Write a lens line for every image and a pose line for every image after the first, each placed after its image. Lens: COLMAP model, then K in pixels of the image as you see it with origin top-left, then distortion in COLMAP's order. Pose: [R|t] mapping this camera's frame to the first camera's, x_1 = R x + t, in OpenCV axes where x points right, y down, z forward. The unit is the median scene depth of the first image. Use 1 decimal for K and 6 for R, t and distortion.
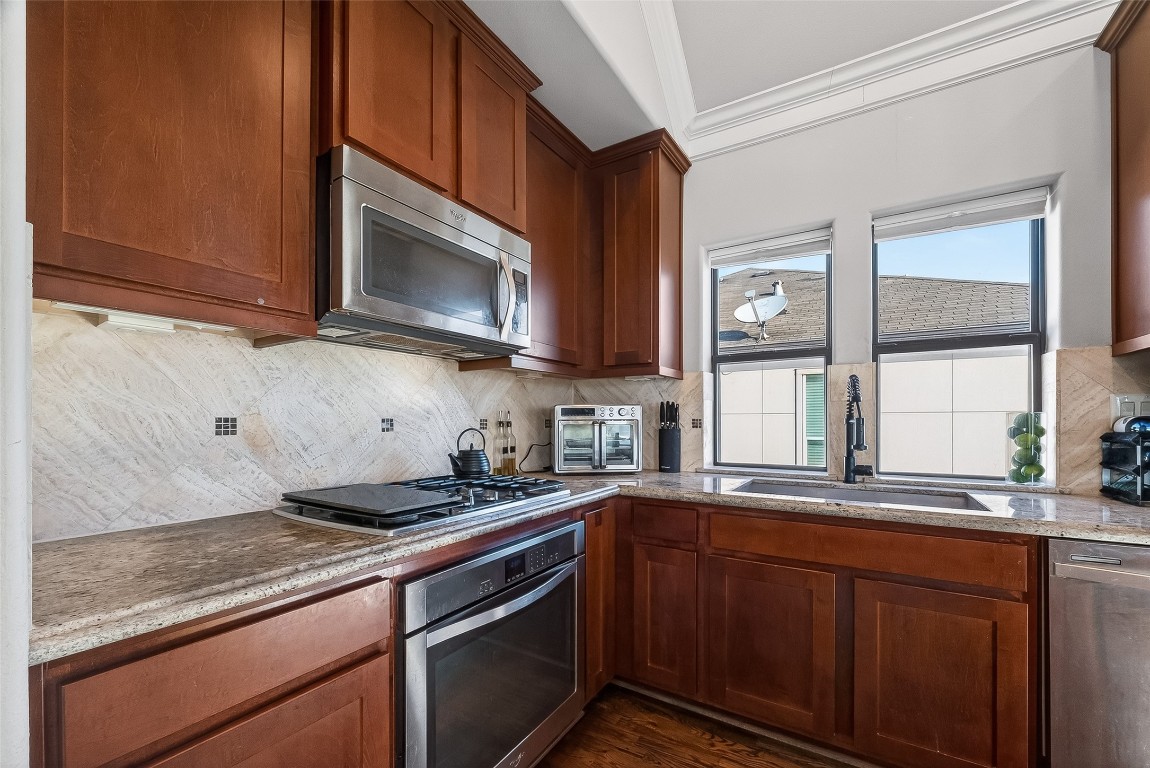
lens RADIAL K [[445.3, 0, 598.6], [0, 445.3, 421.1], [0, 0, 1]] dist [-0.000117, -0.001220]
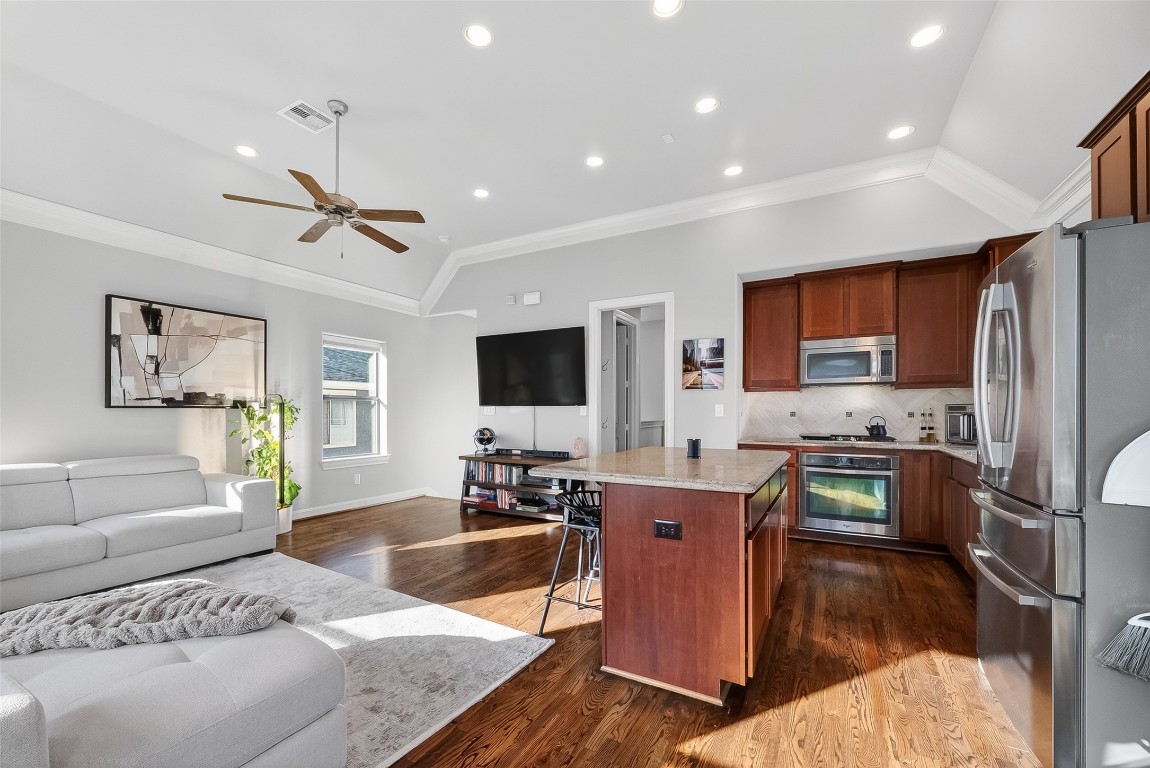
lens RADIAL K [[463.3, 0, 567.5], [0, 463.3, 412.8], [0, 0, 1]] dist [-0.001944, -0.001894]
pose [[0.040833, 0.001872, -0.999164, 2.046135], [-0.003745, 0.999992, 0.001721, 0.000735], [0.999159, 0.003672, 0.040840, -0.712548]]
